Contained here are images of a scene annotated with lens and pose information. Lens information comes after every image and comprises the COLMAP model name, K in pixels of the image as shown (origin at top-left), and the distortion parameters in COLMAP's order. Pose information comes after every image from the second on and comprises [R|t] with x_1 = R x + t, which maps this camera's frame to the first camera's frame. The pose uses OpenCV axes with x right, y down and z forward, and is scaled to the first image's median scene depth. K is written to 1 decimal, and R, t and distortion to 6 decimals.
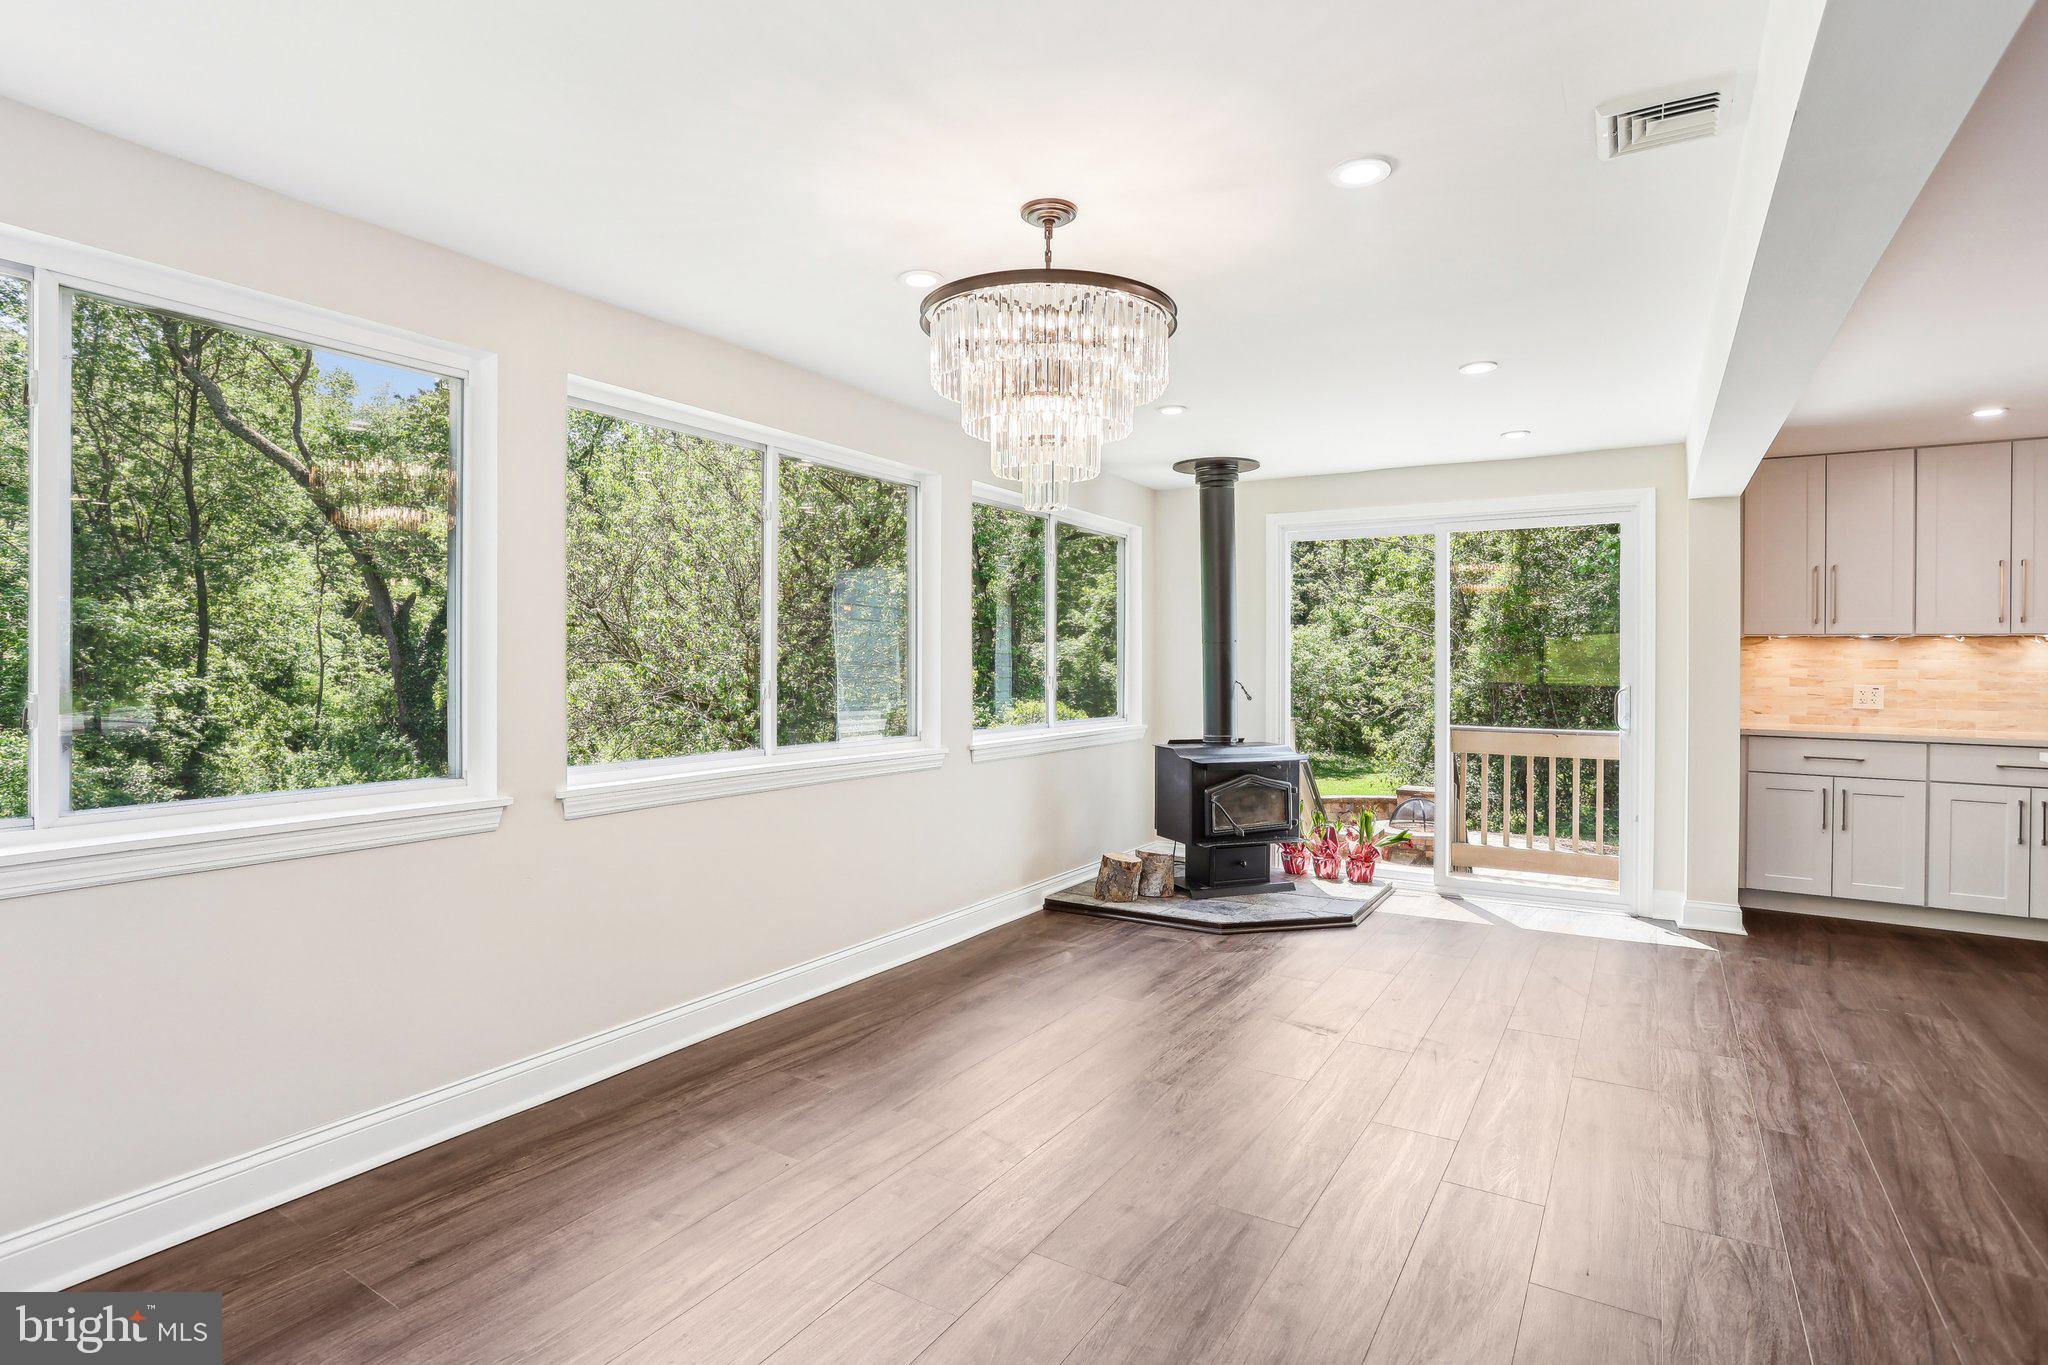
lens RADIAL K [[1027.4, 0, 1011.2], [0, 1027.4, 667.9], [0, 0, 1]] dist [-0.042754, 0.021161]
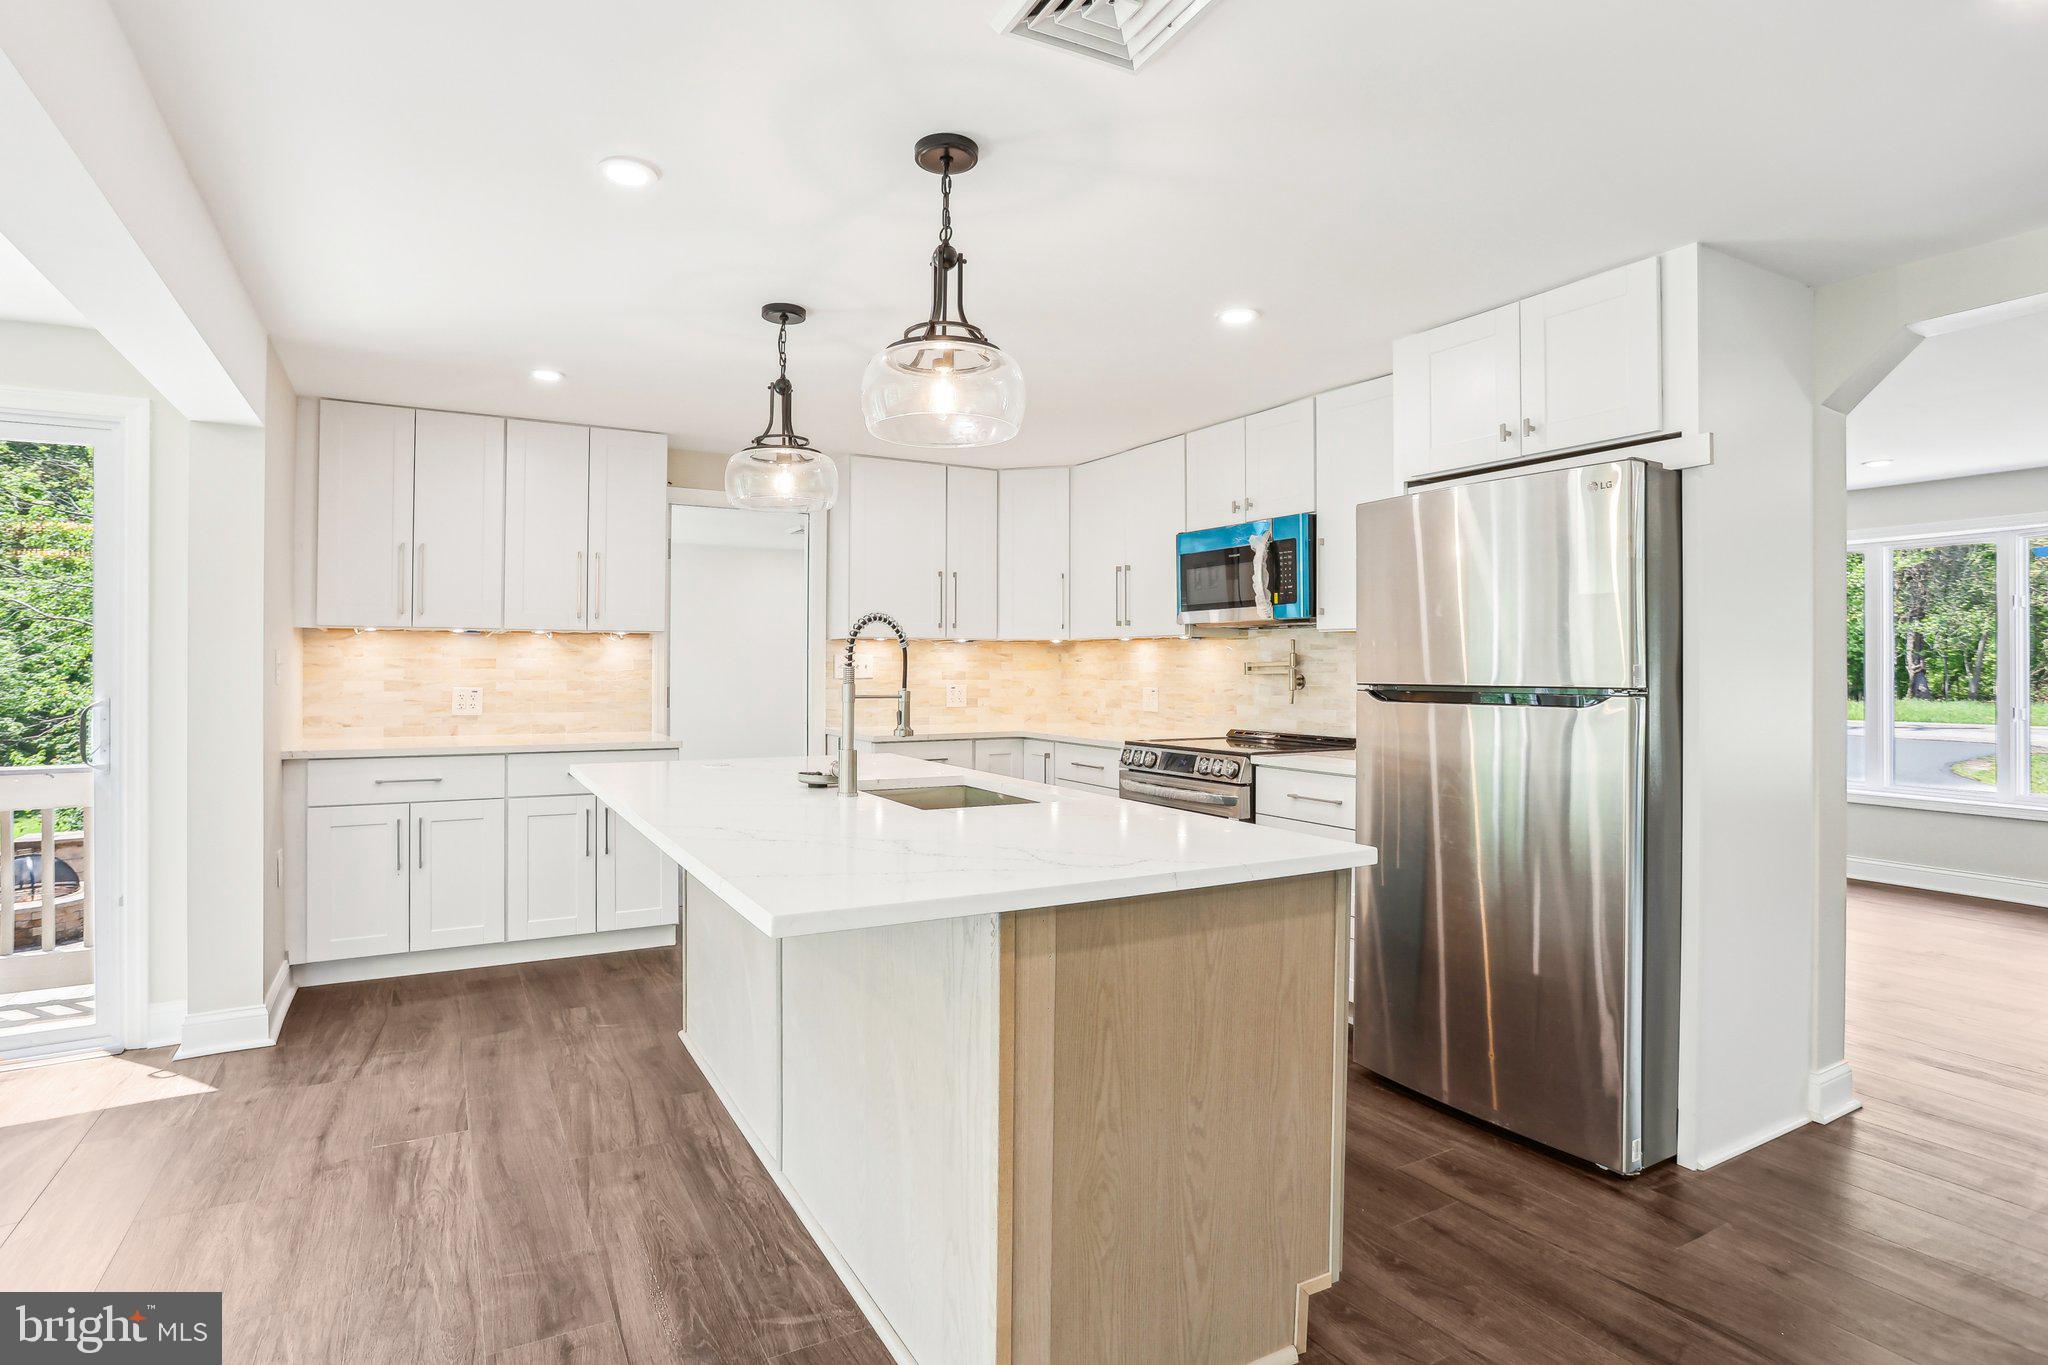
lens RADIAL K [[1027.4, 0, 1002.9], [0, 1027.4, 664.9], [0, 0, 1]] dist [-0.042754, 0.021161]
pose [[0.479550, -0.005898, 0.877495, 0.327149], [0.004008, 0.999982, 0.004531, -0.004431], [-0.877506, 0.001344, 0.479565, 0.191000]]
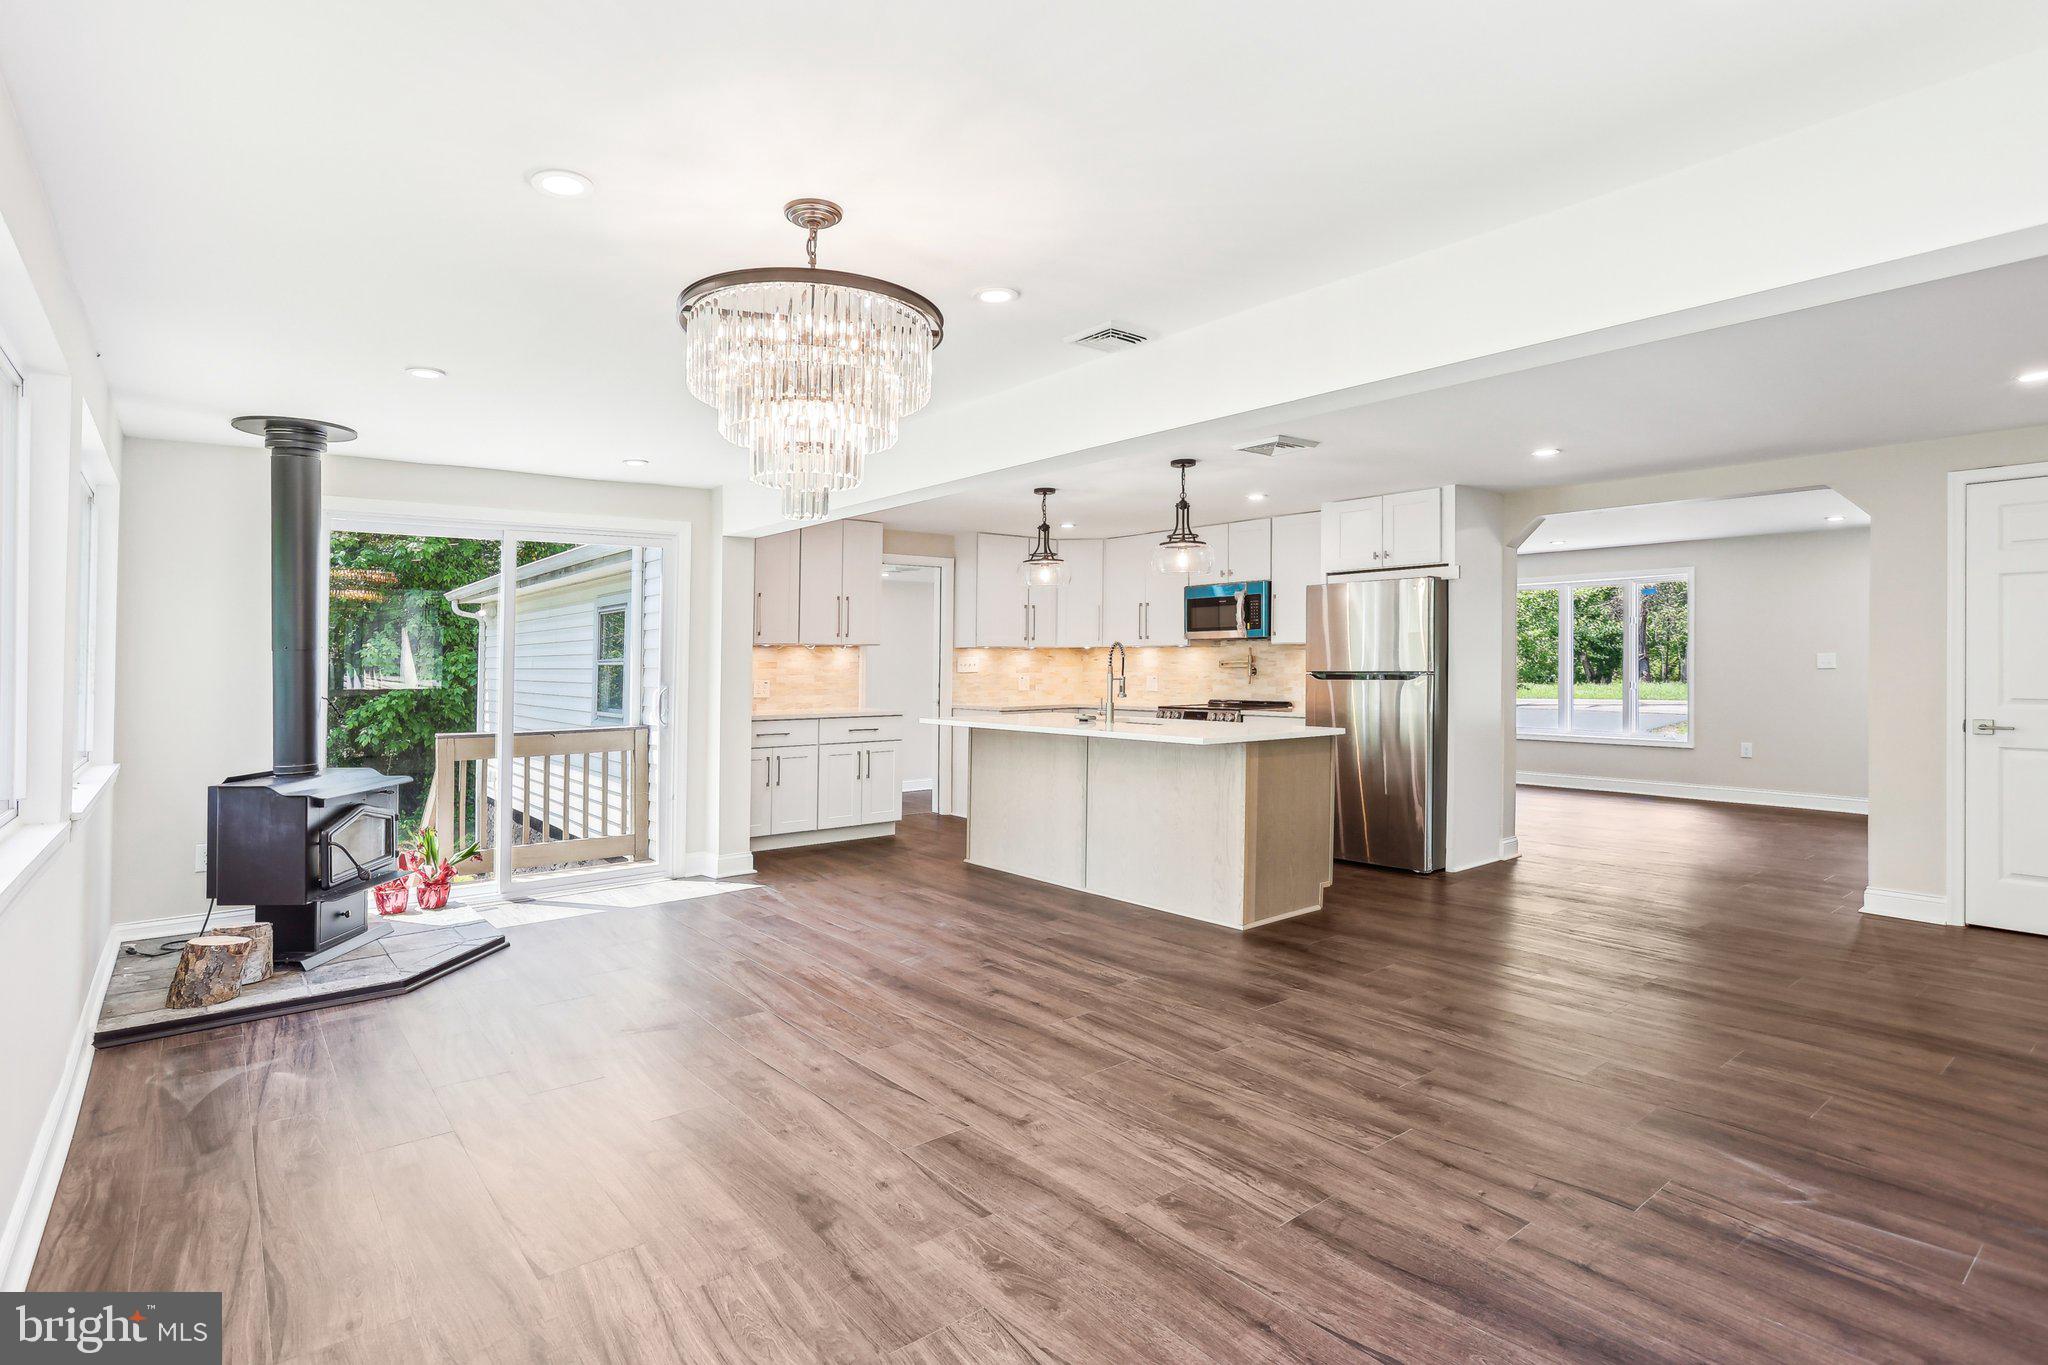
lens RADIAL K [[1027.4, 0, 999.1], [0, 1027.4, 669.3], [0, 0, 1]] dist [-0.042754, 0.021161]
pose [[0.337242, -0.018219, 0.941242, -0.391695], [0.011696, 0.999817, 0.015162, -0.016596], [-0.941345, 0.005895, 0.337393, 0.227390]]
